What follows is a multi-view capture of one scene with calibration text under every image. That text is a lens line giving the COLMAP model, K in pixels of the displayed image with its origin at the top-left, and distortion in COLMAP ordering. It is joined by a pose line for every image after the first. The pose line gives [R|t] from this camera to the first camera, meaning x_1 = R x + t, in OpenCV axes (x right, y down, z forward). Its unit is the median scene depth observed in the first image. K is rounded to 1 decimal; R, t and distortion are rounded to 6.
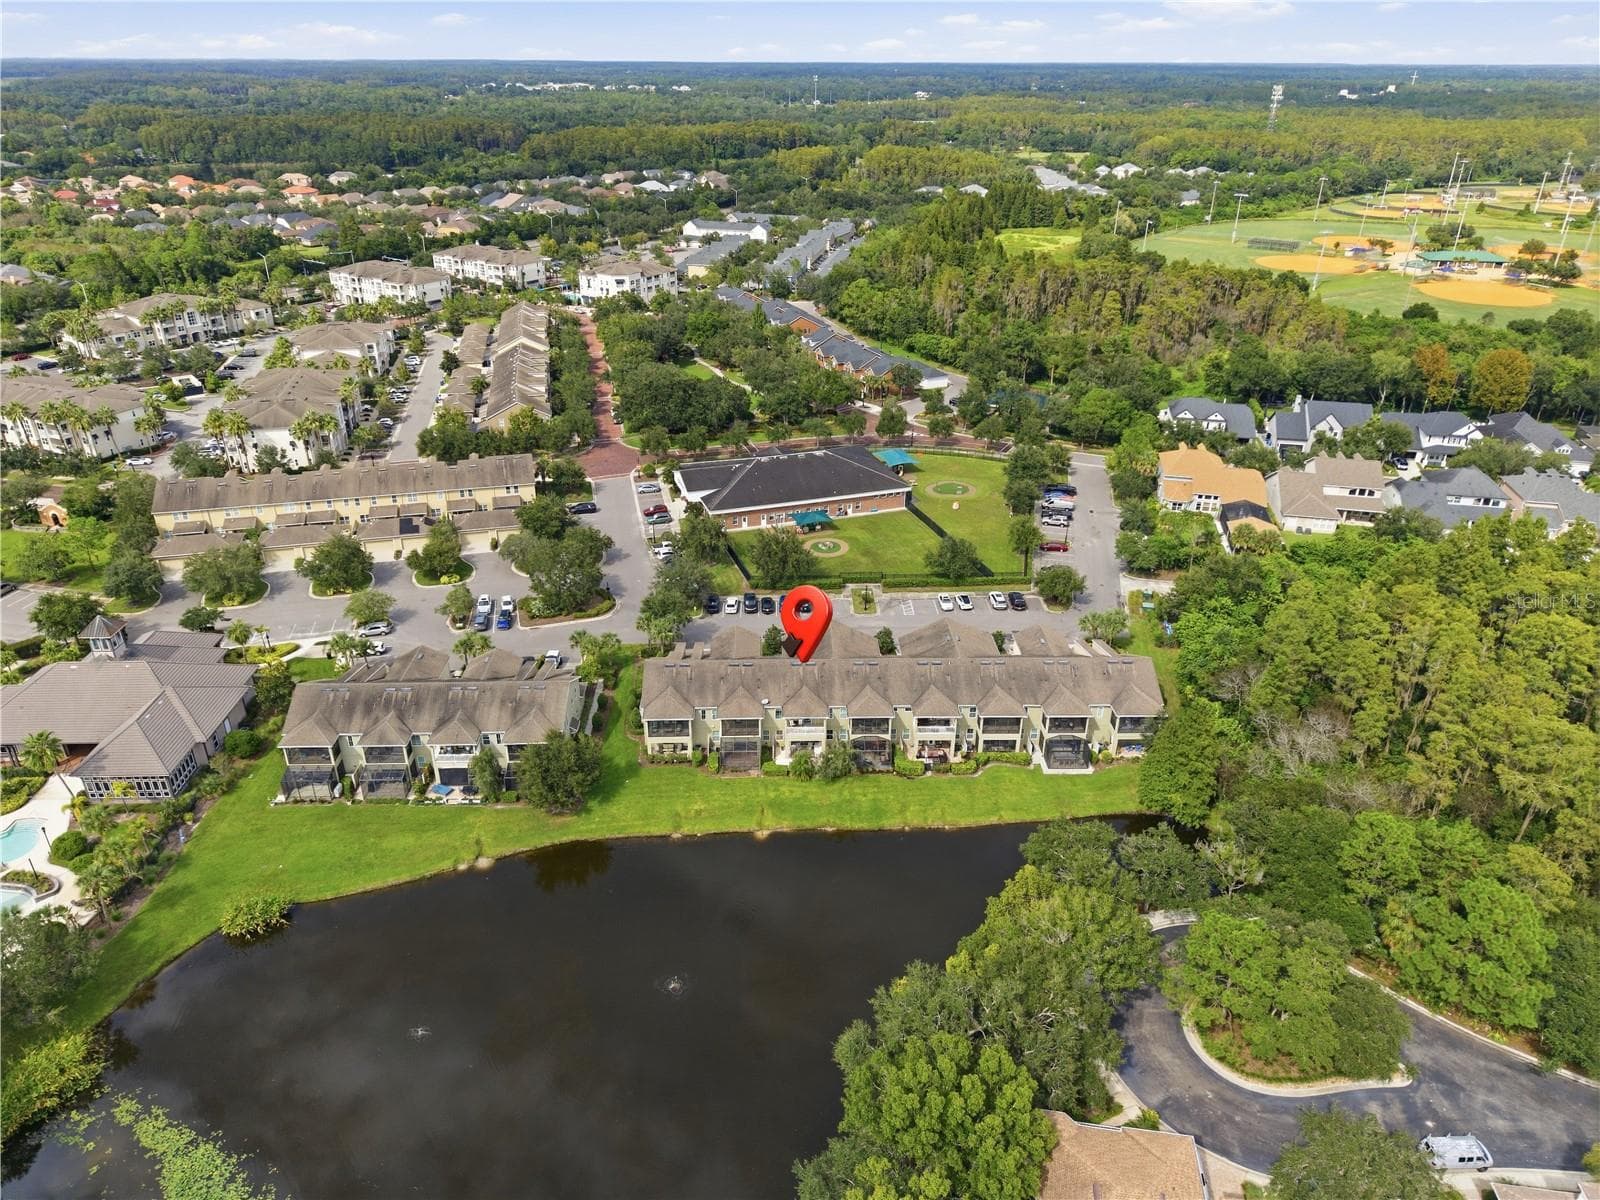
lens RADIAL K [[1066.5, 0, 791.5], [0, 1066.5, 601.6], [0, 0, 1]] dist [0.056253, -0.088474]
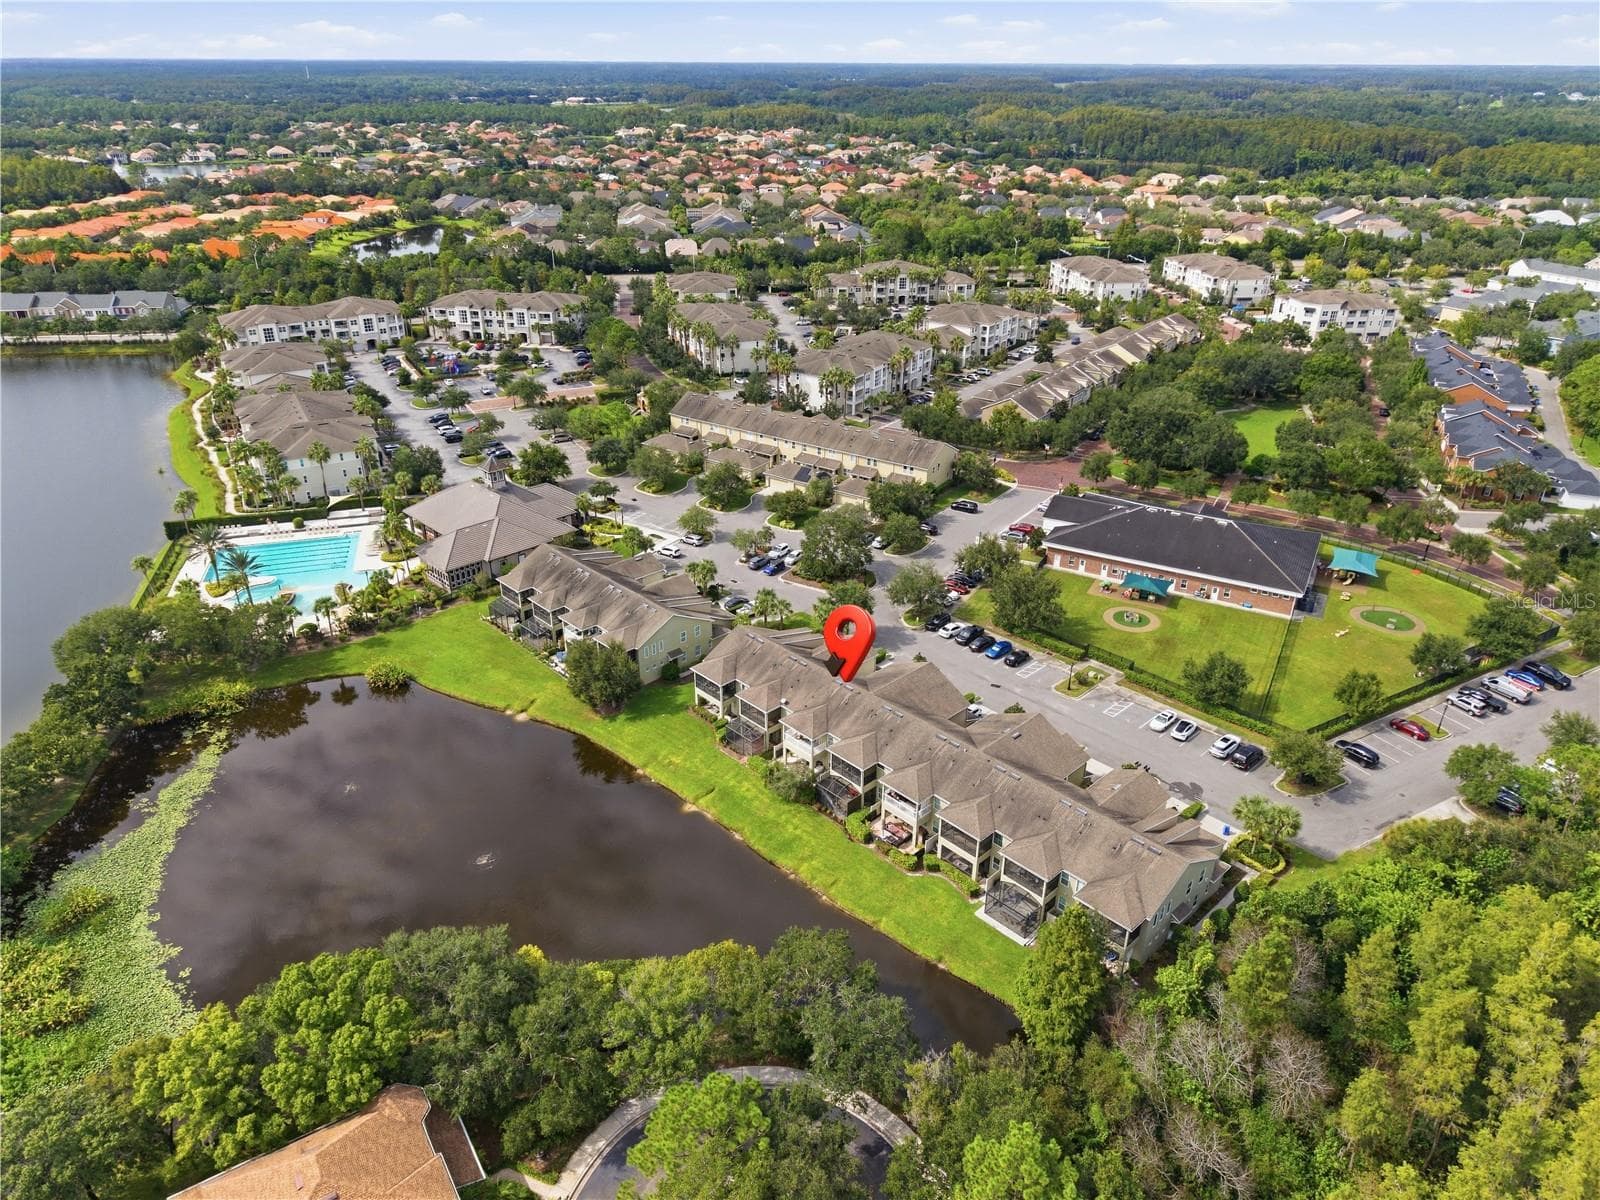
lens RADIAL K [[1072.3, 0, 794.5], [0, 1072.3, 600.1], [0, 0, 1]] dist [0.010404, -0.002687]
pose [[0.672642, 0.330712, -0.661953, 0.421748], [-0.334806, 0.933783, 0.126306, -0.084625], [0.659892, 0.136667, 0.738826, 0.181818]]
